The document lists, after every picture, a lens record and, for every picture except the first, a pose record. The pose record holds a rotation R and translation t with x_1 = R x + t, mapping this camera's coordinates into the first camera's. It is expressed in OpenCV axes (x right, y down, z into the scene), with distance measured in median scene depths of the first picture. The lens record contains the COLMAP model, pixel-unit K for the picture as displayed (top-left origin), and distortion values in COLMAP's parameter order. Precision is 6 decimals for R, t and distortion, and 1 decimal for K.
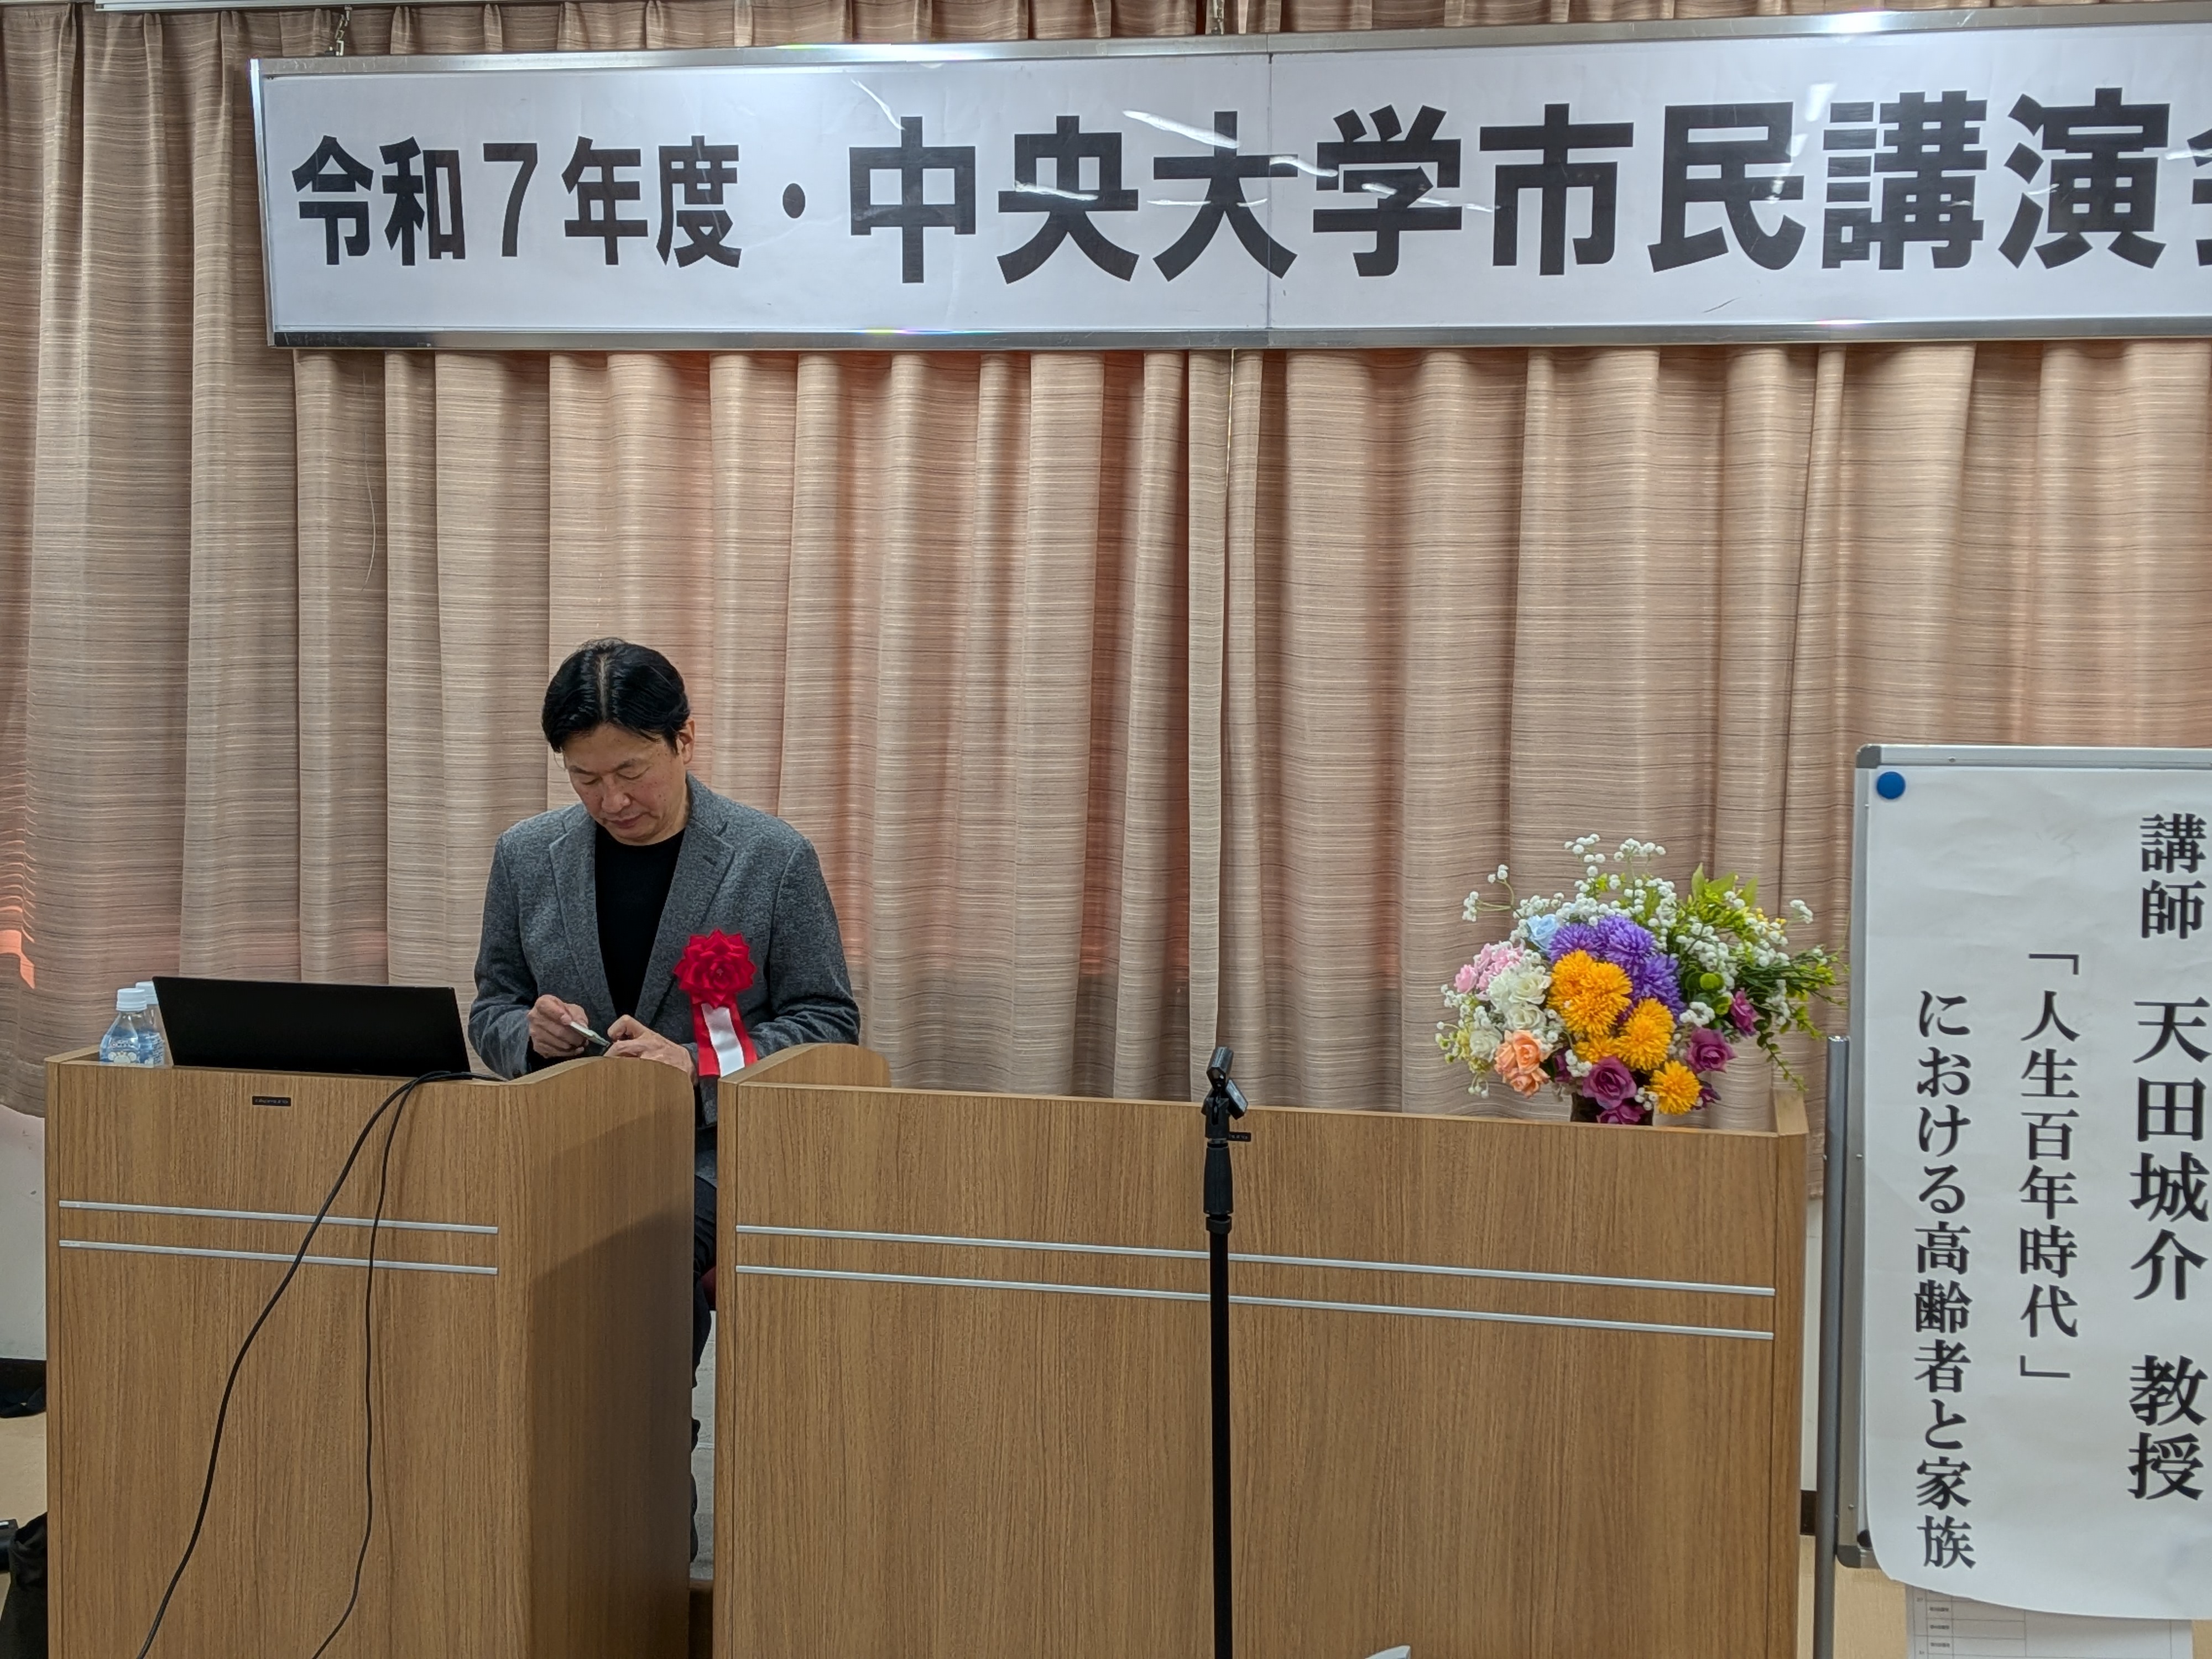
lens RADIAL K [[1518.7, 0, 1111.4], [0, 1518.7, 847.1], [0, 0, 1]] dist [-0.022994, -0.002580]
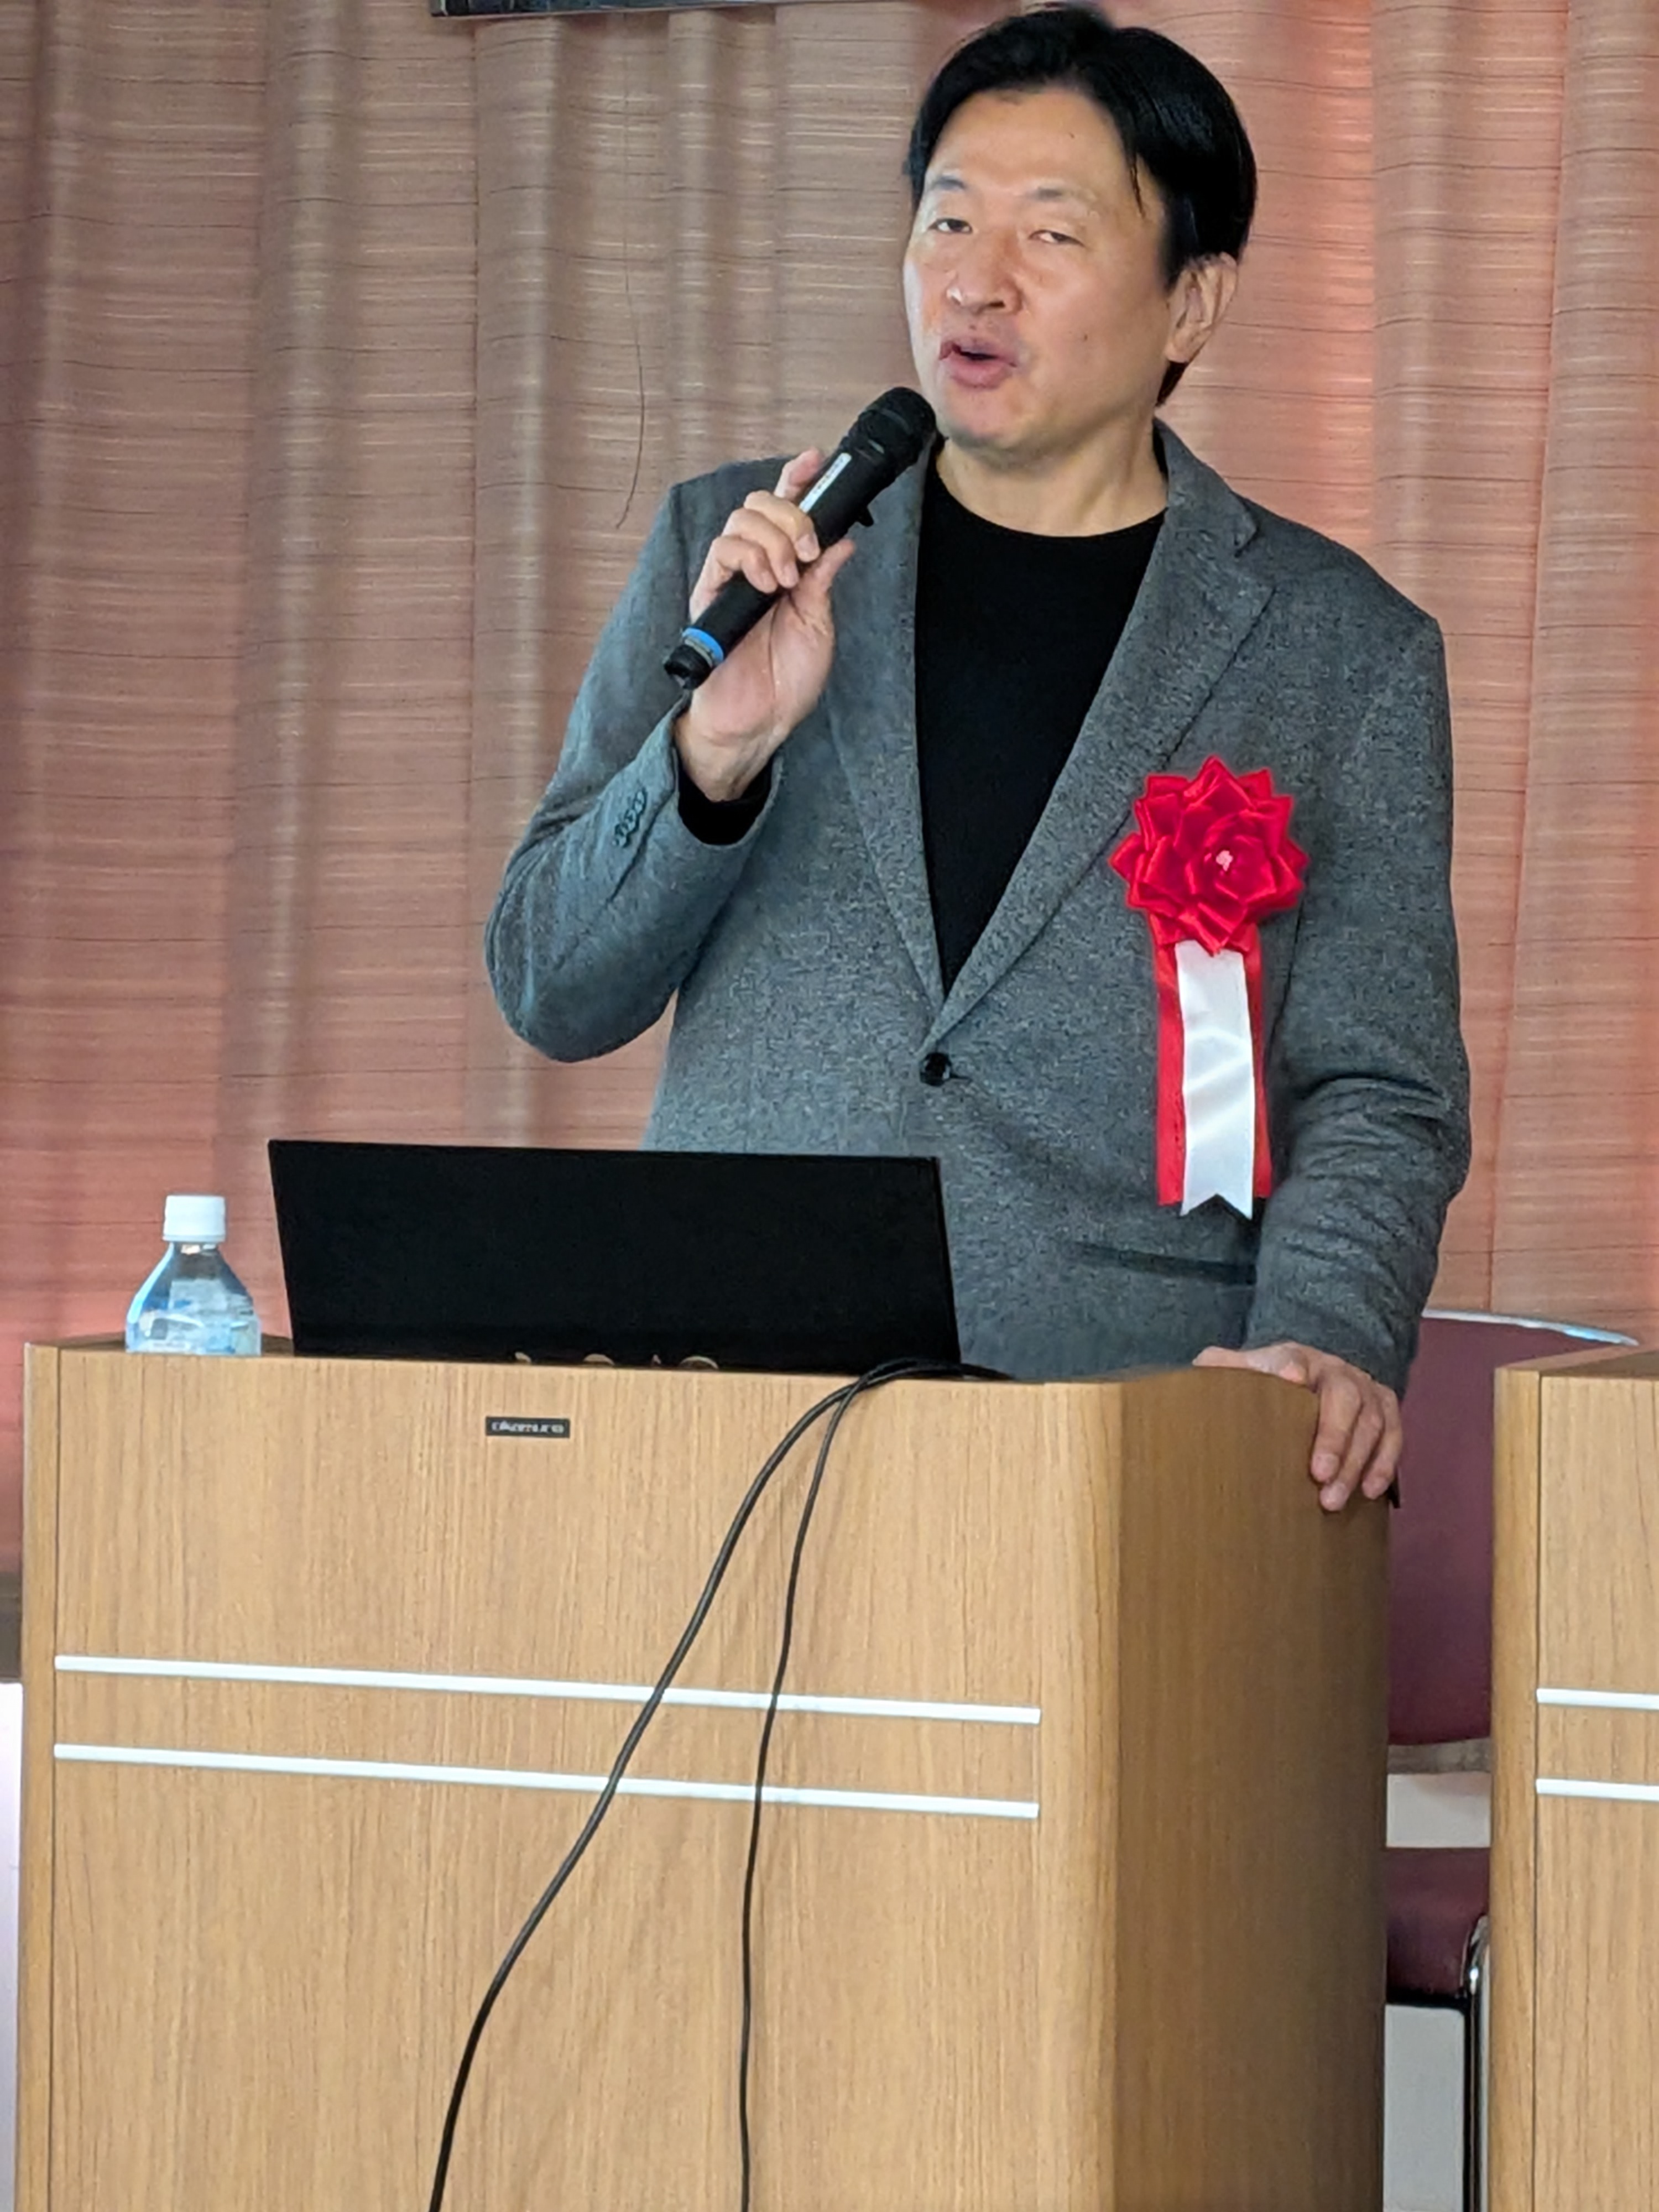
lens RADIAL K [[1518.7, 0, 824.9], [0, 1518.7, 1086.8], [0, 0, 1]] dist [-0.022994, -0.002580]
pose [[0.999536, -0.014304, -0.026901, -0.454560], [0.012583, 0.997929, -0.063078, 0.096249], [0.027748, 0.062710, 0.997646, 0.542444]]
